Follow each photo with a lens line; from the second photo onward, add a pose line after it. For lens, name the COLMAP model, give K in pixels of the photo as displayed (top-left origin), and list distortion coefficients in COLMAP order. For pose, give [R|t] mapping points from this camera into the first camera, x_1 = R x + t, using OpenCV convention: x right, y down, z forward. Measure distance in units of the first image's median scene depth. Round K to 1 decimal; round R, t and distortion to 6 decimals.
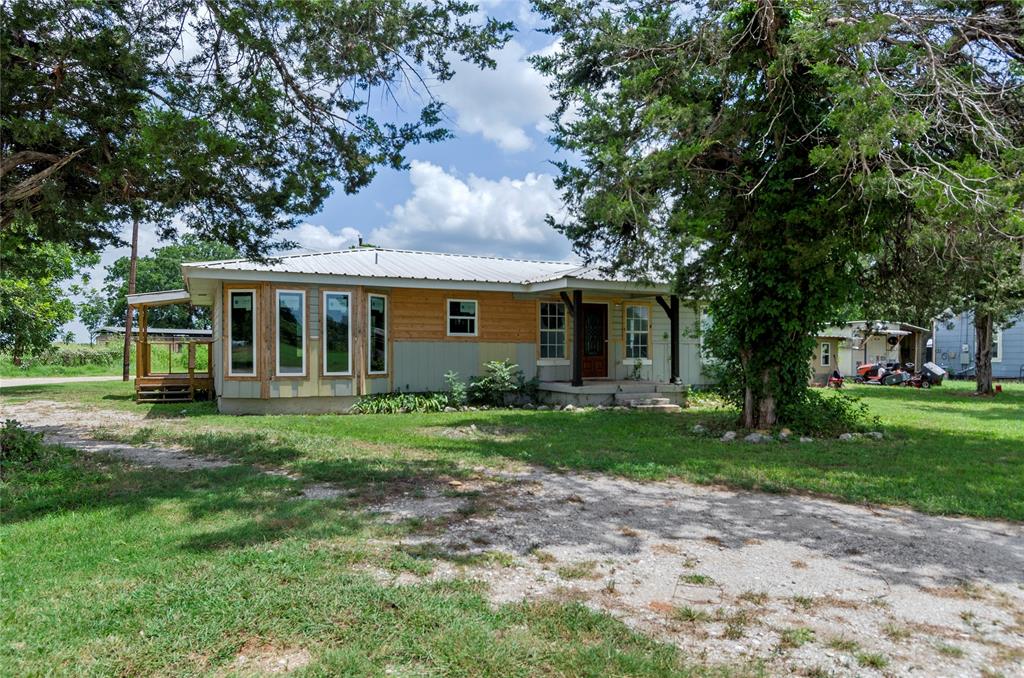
lens RADIAL K [[623.8, 0, 510.0], [0, 623.8, 342.2], [0, 0, 1]] dist [0.001097, 0.000169]
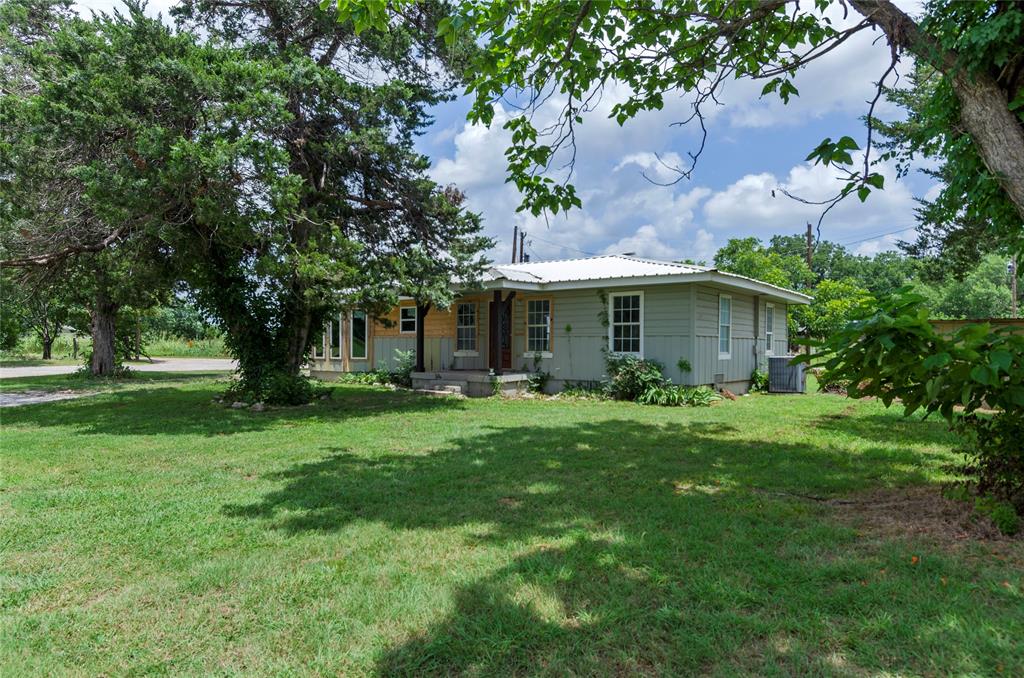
lens RADIAL K [[623.8, 0, 510.1], [0, 623.8, 340.9], [0, 0, 1]] dist [0.001097, 0.000169]
pose [[0.497327, -0.005836, -0.867543, 1.064217], [0.010904, 0.999940, -0.000475, 0.008645], [0.867494, -0.009224, 0.497361, 0.449220]]
